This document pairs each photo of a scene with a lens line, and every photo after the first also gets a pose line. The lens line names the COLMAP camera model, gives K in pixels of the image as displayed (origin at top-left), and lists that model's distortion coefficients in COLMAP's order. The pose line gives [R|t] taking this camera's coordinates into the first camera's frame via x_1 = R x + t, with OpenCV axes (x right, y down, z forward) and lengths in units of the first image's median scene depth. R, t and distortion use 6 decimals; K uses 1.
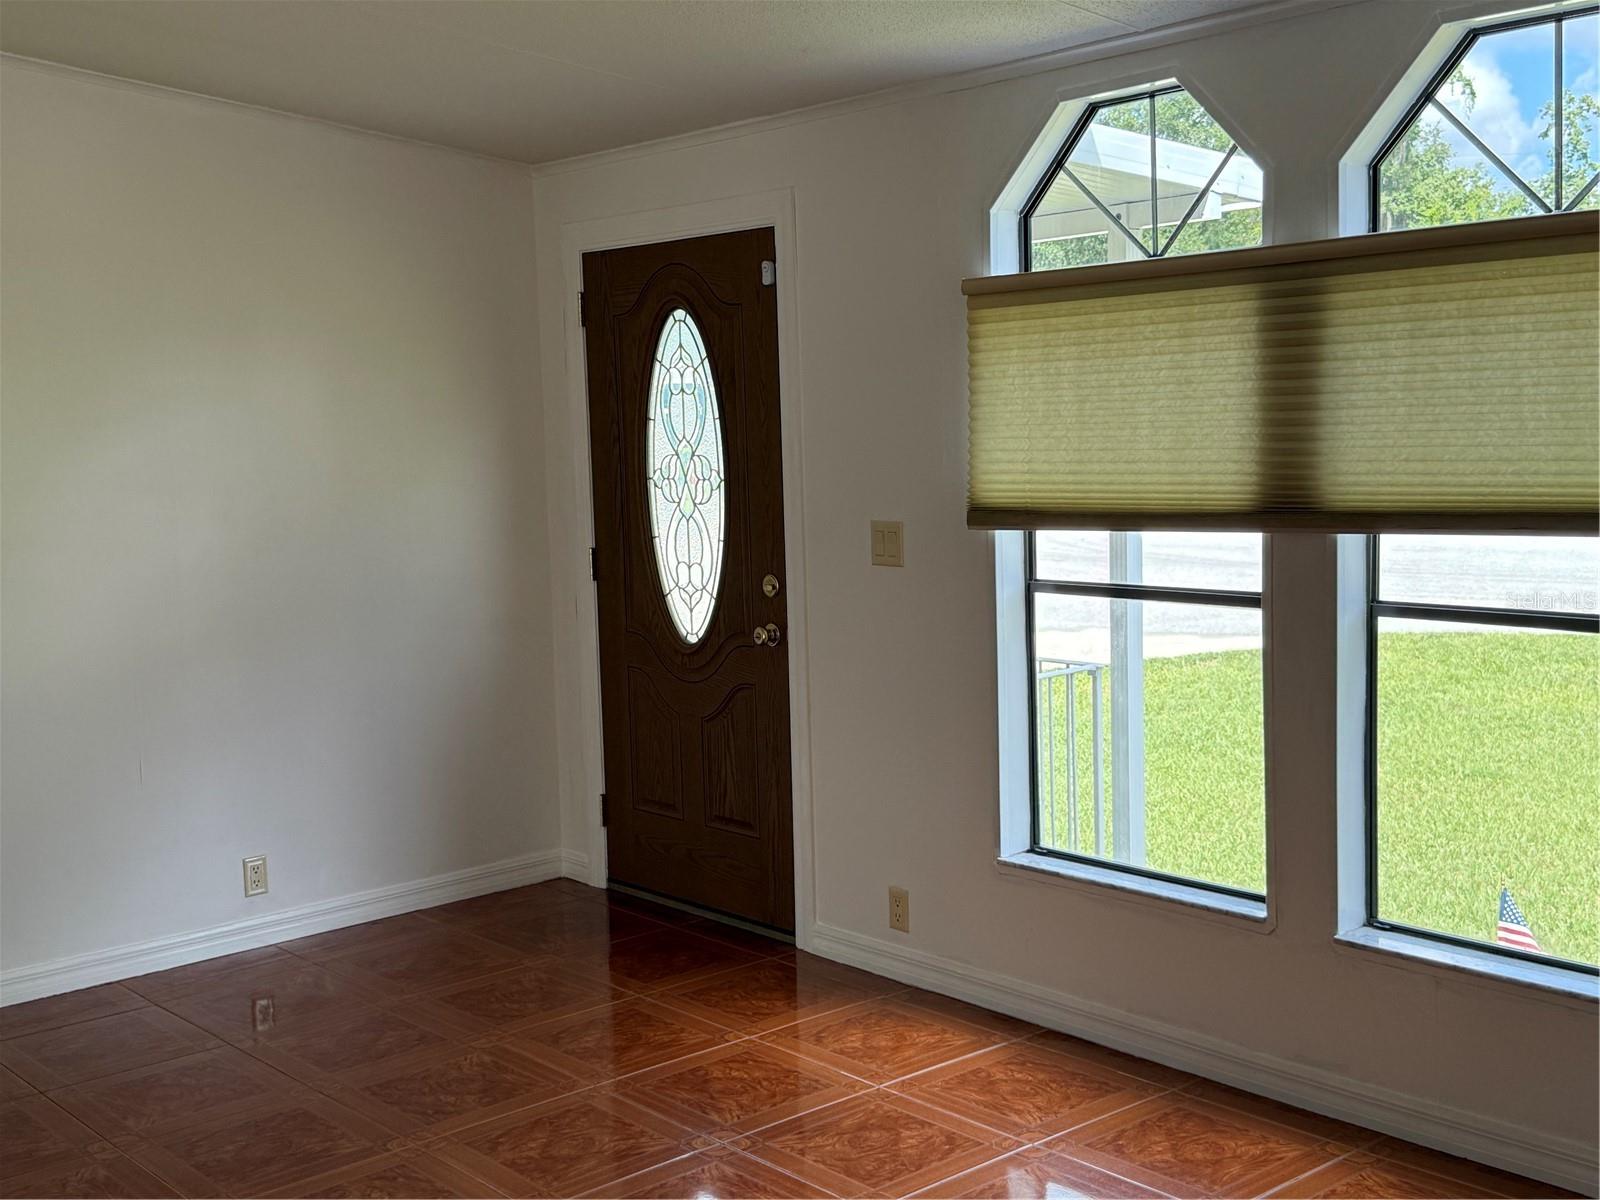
lens RADIAL K [[1903.4, 0, 791.1], [0, 1903.4, 598.9], [0, 0, 1]] dist [0.112533, 0.000000]
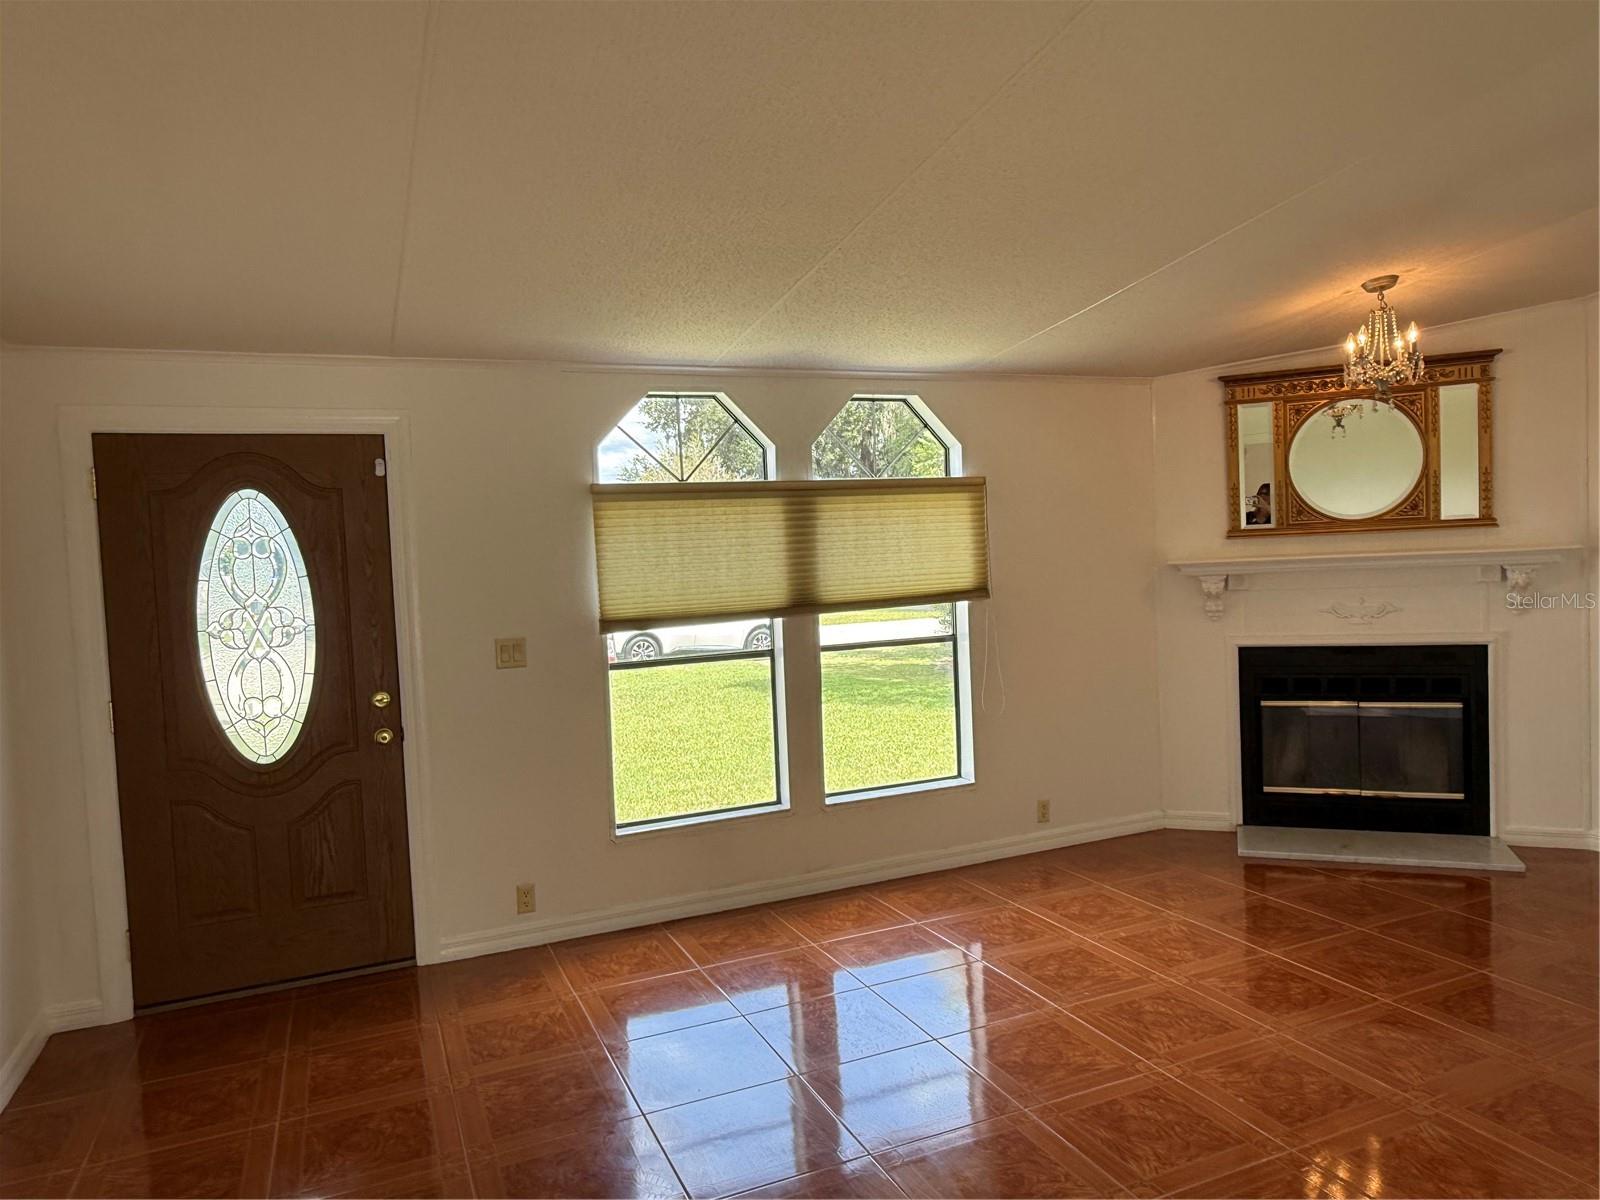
lens RADIAL K [[1063.0, 0, 787.9], [0, 1063.0, 603.2], [0, 0, 1]] dist [-0.007790, 0.006504]
pose [[0.275776, -0.015560, 0.961096, -0.785560], [0.136683, 0.990343, -0.023186, -0.021402], [-0.951454, 0.137760, 0.275240, 0.630869]]
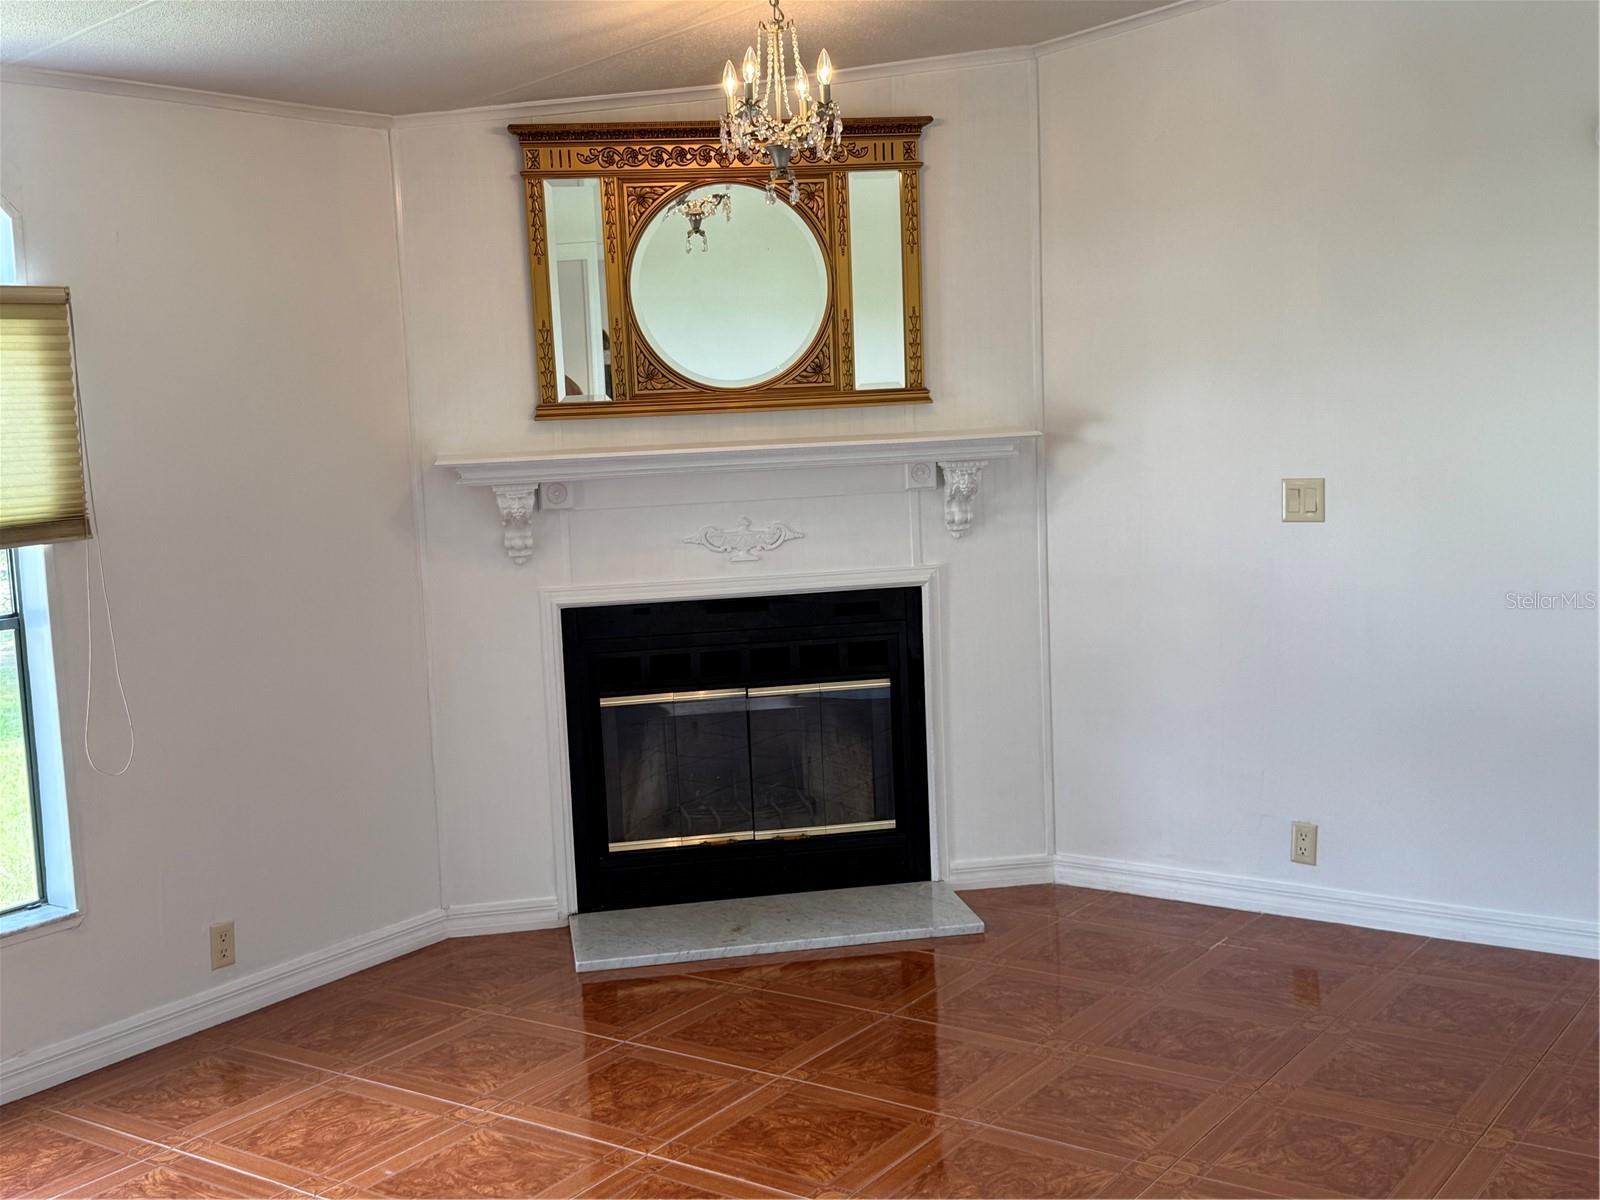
lens RADIAL K [[1785.2, 0, 796.8], [0, 1785.2, 616.6], [0, 0, 1]] dist [0.076602, 0.000000]
pose [[-0.270836, -0.062556, 0.960591, -0.650103], [0.157005, 0.981653, 0.108194, -0.027173], [-0.949735, 0.180120, -0.256046, 0.636134]]
